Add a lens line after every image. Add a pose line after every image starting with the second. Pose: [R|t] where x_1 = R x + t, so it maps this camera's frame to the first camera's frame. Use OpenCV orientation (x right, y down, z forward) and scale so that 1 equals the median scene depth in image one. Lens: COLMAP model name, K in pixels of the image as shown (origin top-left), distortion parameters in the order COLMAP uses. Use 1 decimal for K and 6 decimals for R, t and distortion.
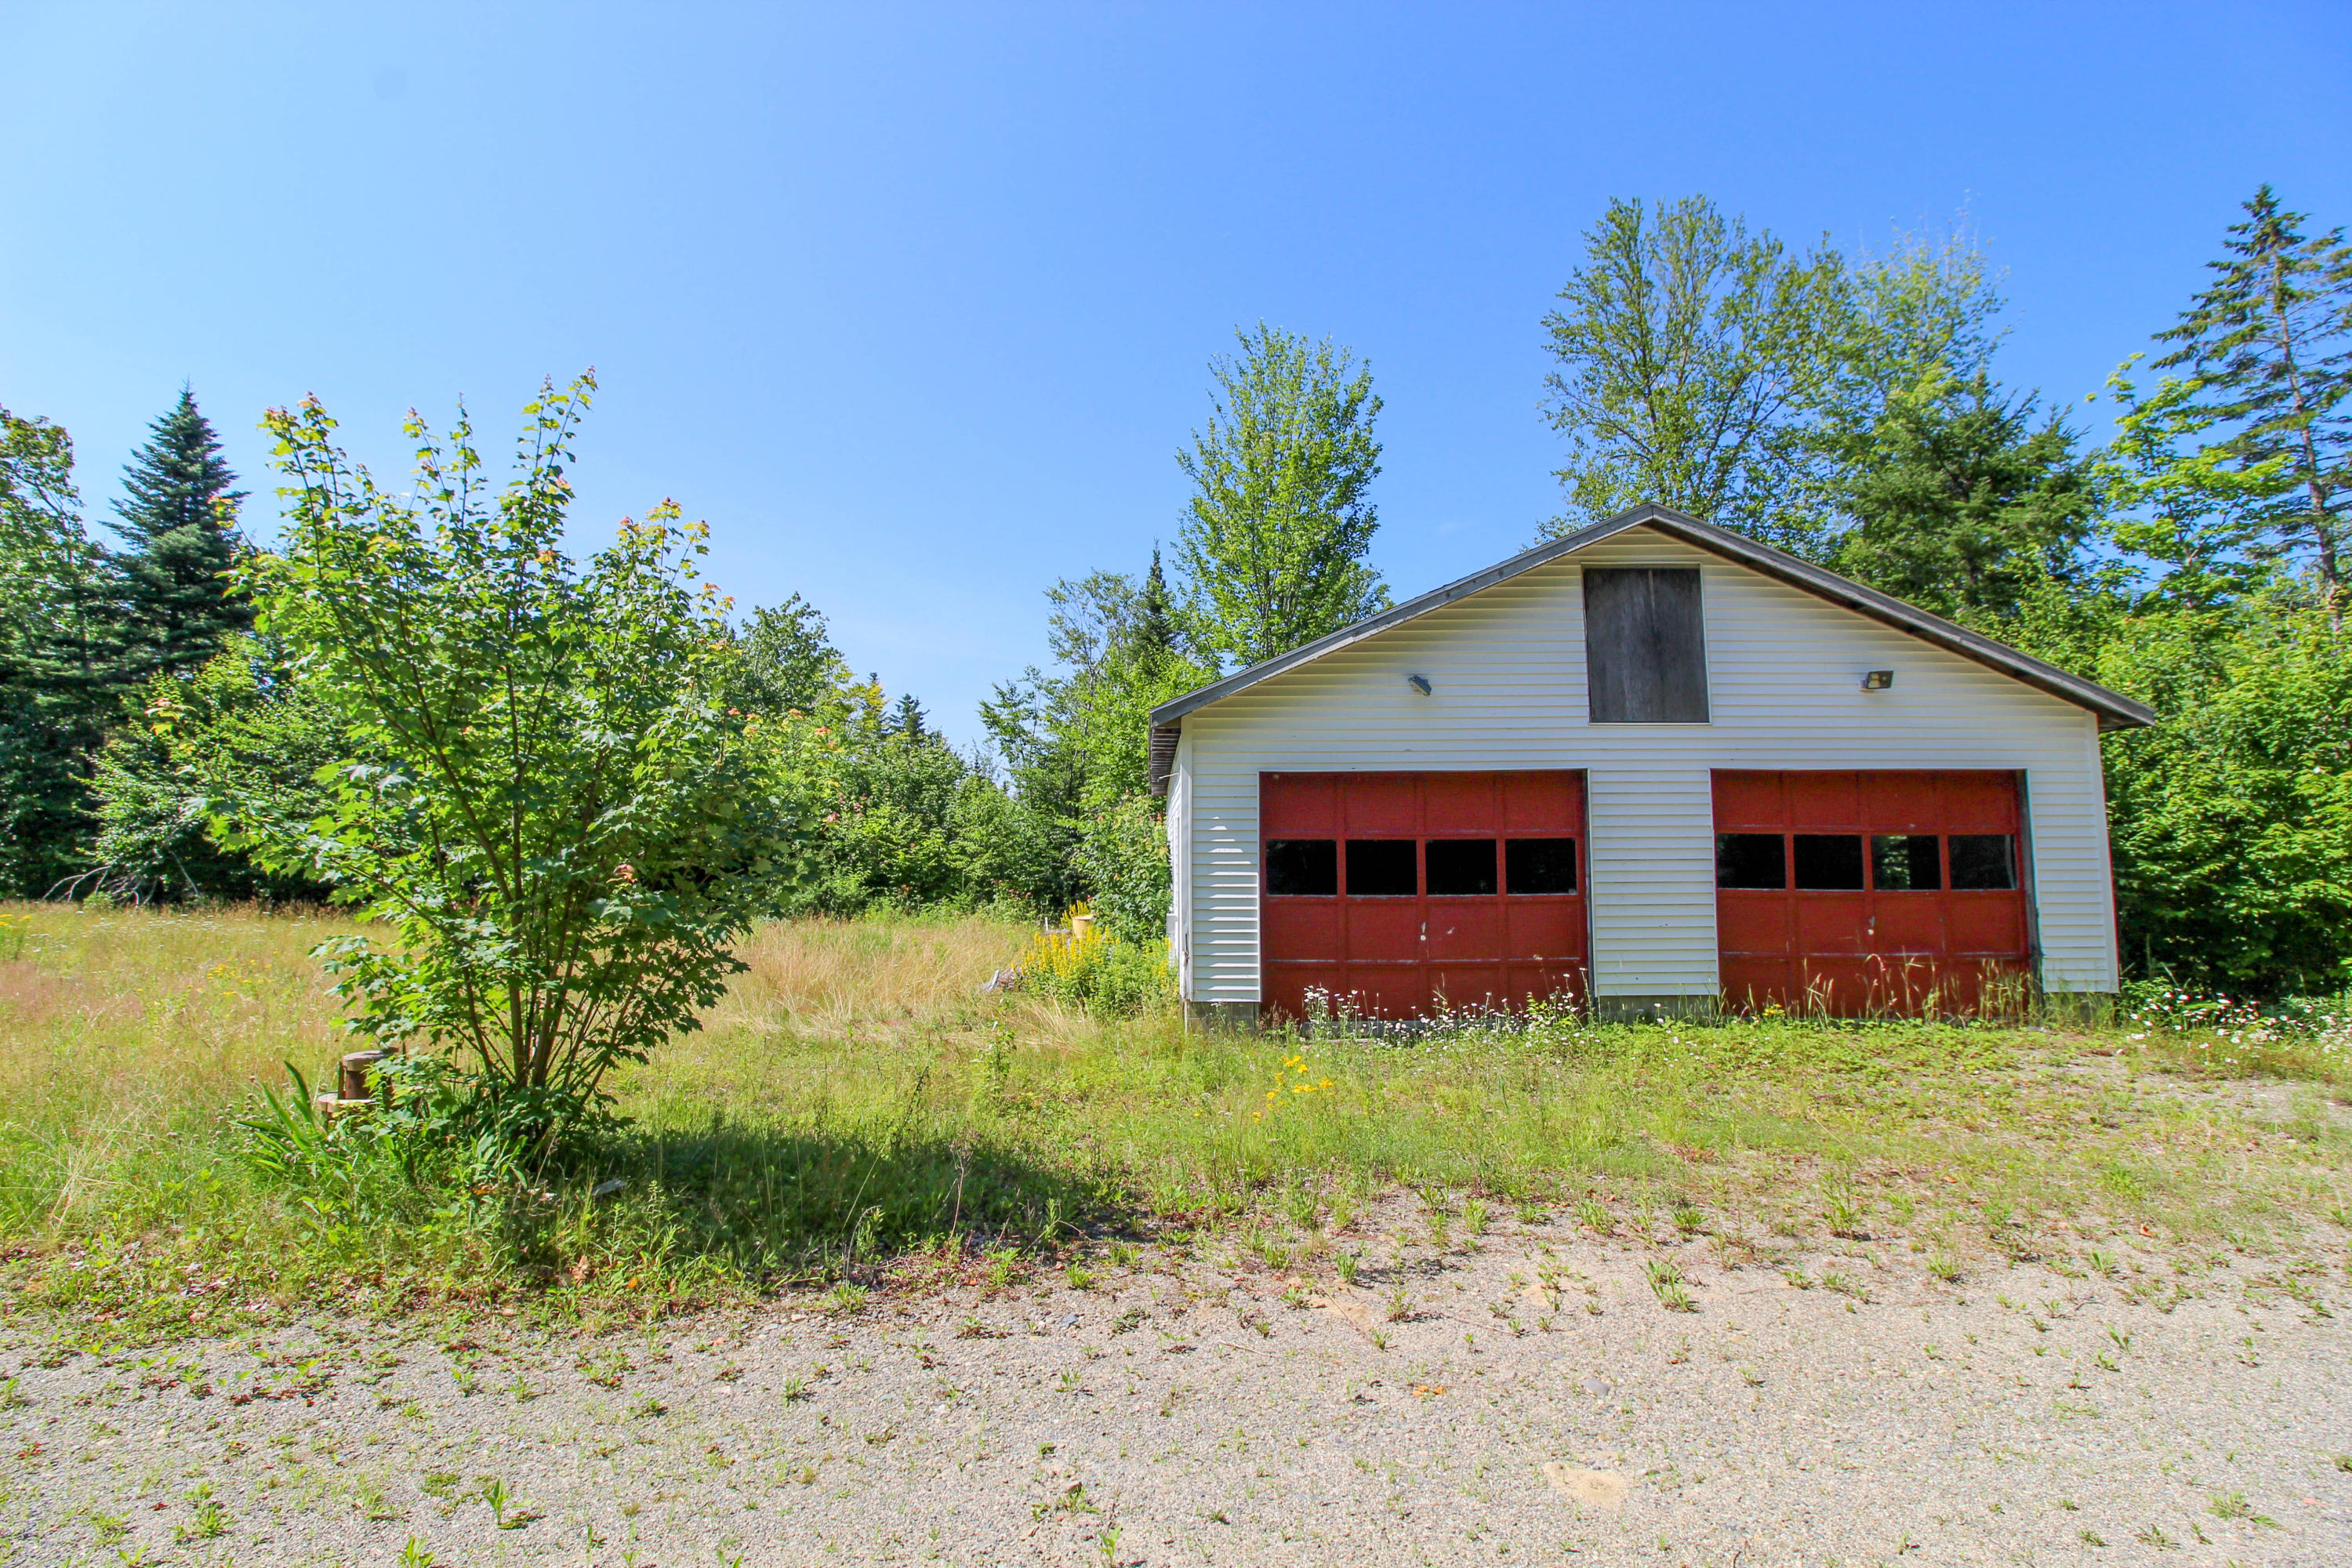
lens RADIAL K [[1079.9, 0, 1176.0], [0, 1079.9, 784.0], [0, 0, 1]] dist [0.001068, -0.010096]
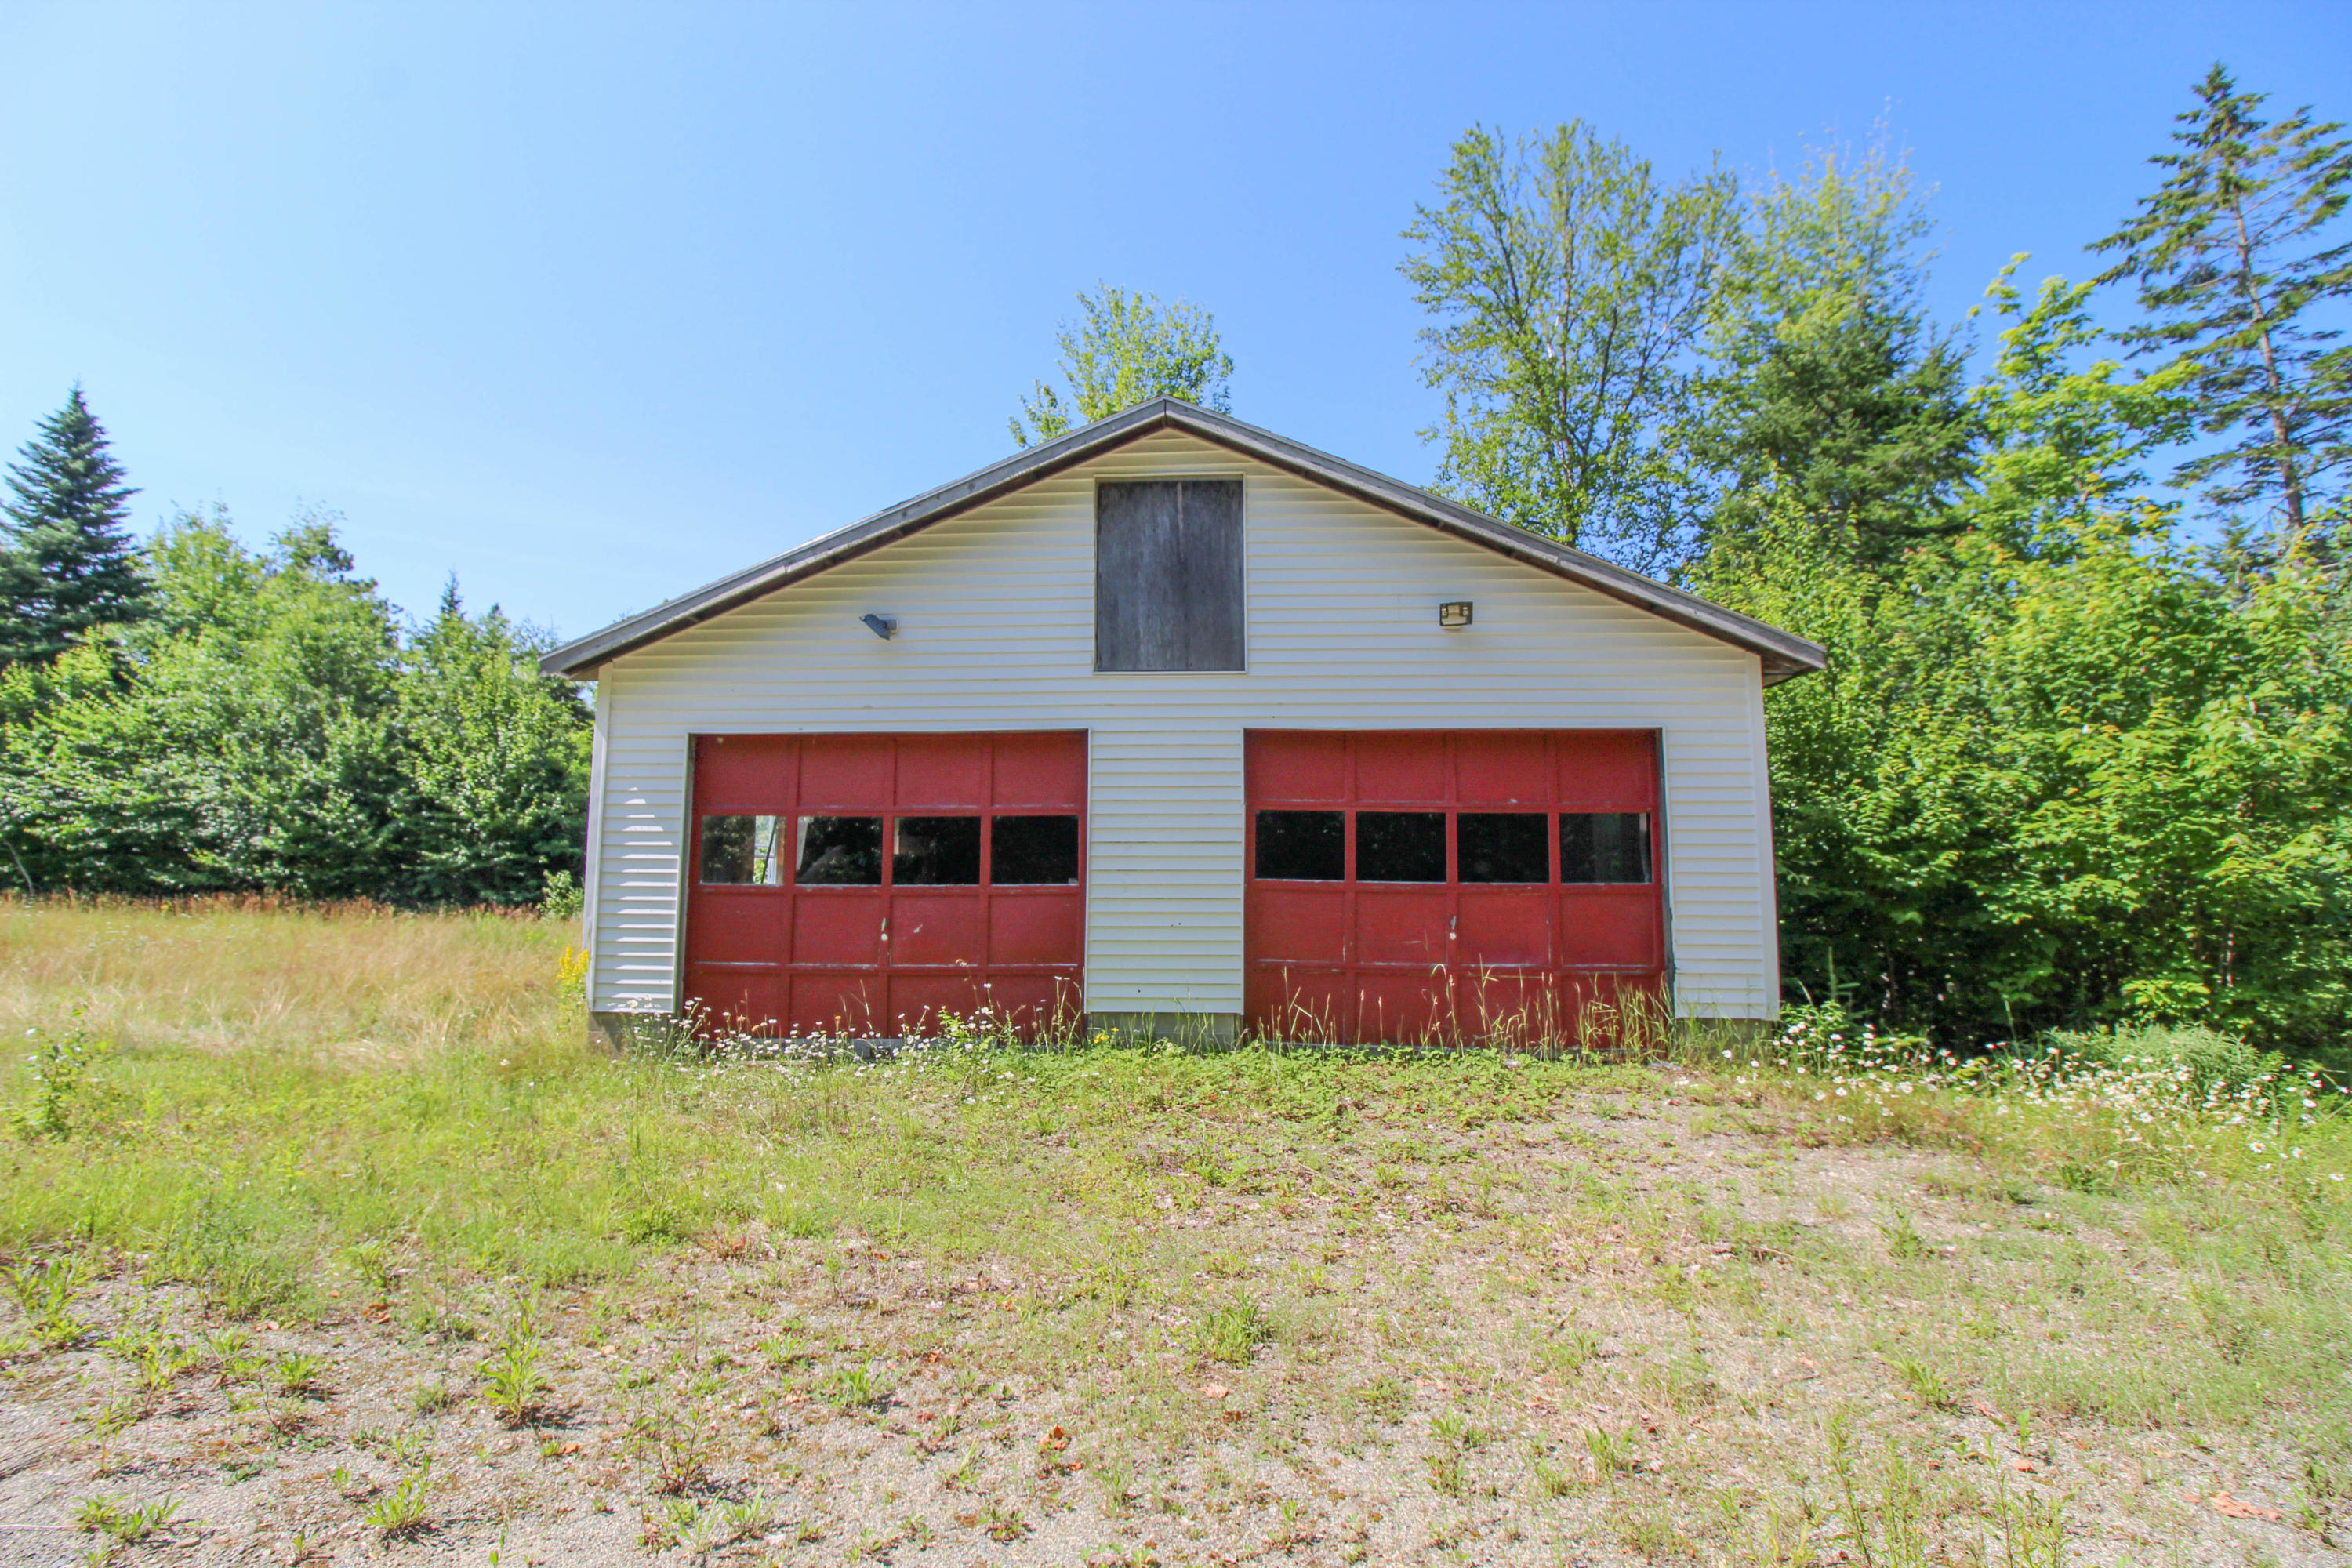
lens RADIAL K [[1079.9, 0, 1176.0], [0, 1079.9, 784.0], [0, 0, 1]] dist [0.001068, -0.010096]
pose [[0.997551, -0.000006, -0.069946, 0.291996], [-0.000511, 0.999973, -0.007375, 0.019076], [0.069944, 0.007393, 0.997524, 0.117609]]
